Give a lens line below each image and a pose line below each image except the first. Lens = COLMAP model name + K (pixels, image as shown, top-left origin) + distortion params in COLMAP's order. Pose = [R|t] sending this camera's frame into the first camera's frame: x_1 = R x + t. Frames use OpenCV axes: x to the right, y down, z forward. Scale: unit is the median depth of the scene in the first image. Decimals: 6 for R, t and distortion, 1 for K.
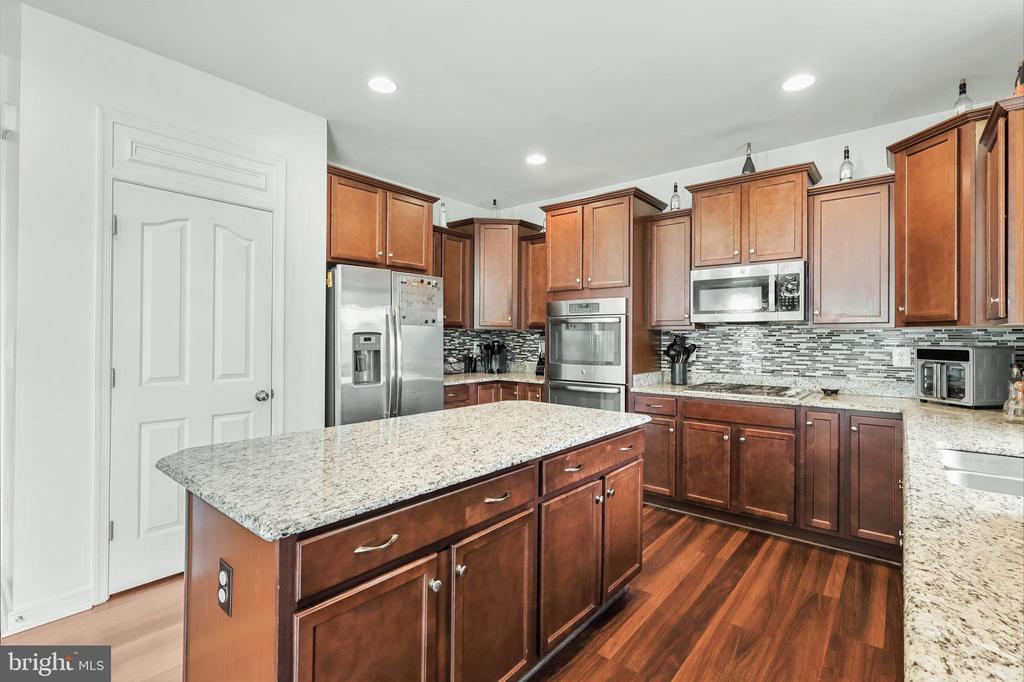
lens RADIAL K [[471.3, 0, 512.3], [0, 471.3, 337.5], [0, 0, 1]] dist [-0.017012, -0.000208]
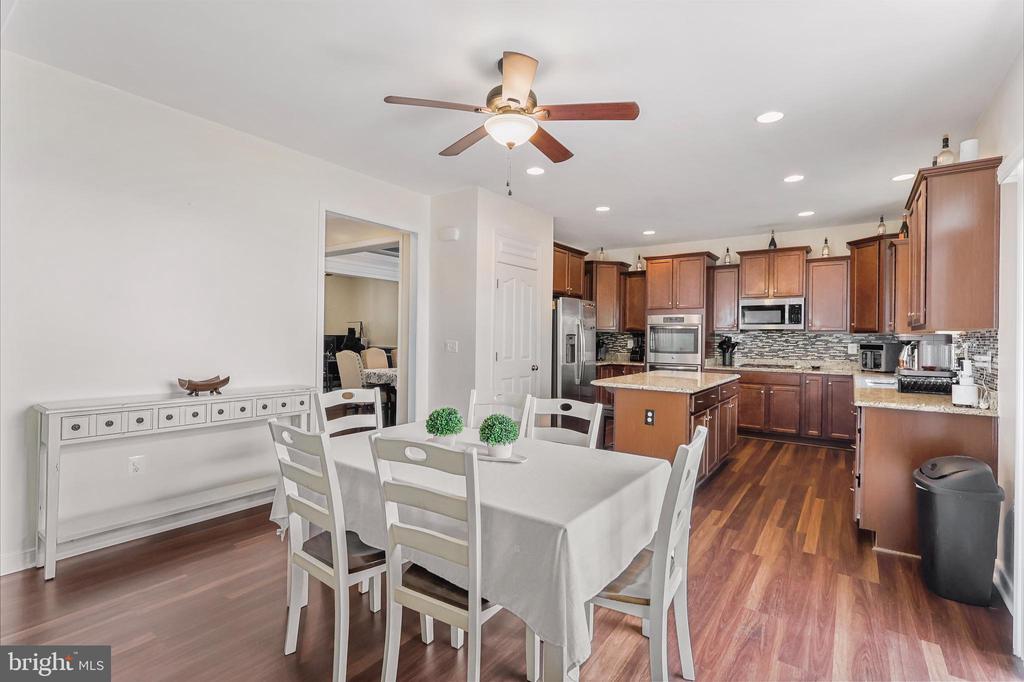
lens RADIAL K [[471.3, 0, 511.9], [0, 471.3, 339.5], [0, 0, 1]] dist [-0.017012, -0.000208]
pose [[0.997773, 0.004112, 0.066579, -0.658727], [-0.004618, 0.999962, 0.007451, -0.003373], [-0.066545, -0.007742, 0.997753, -0.786327]]
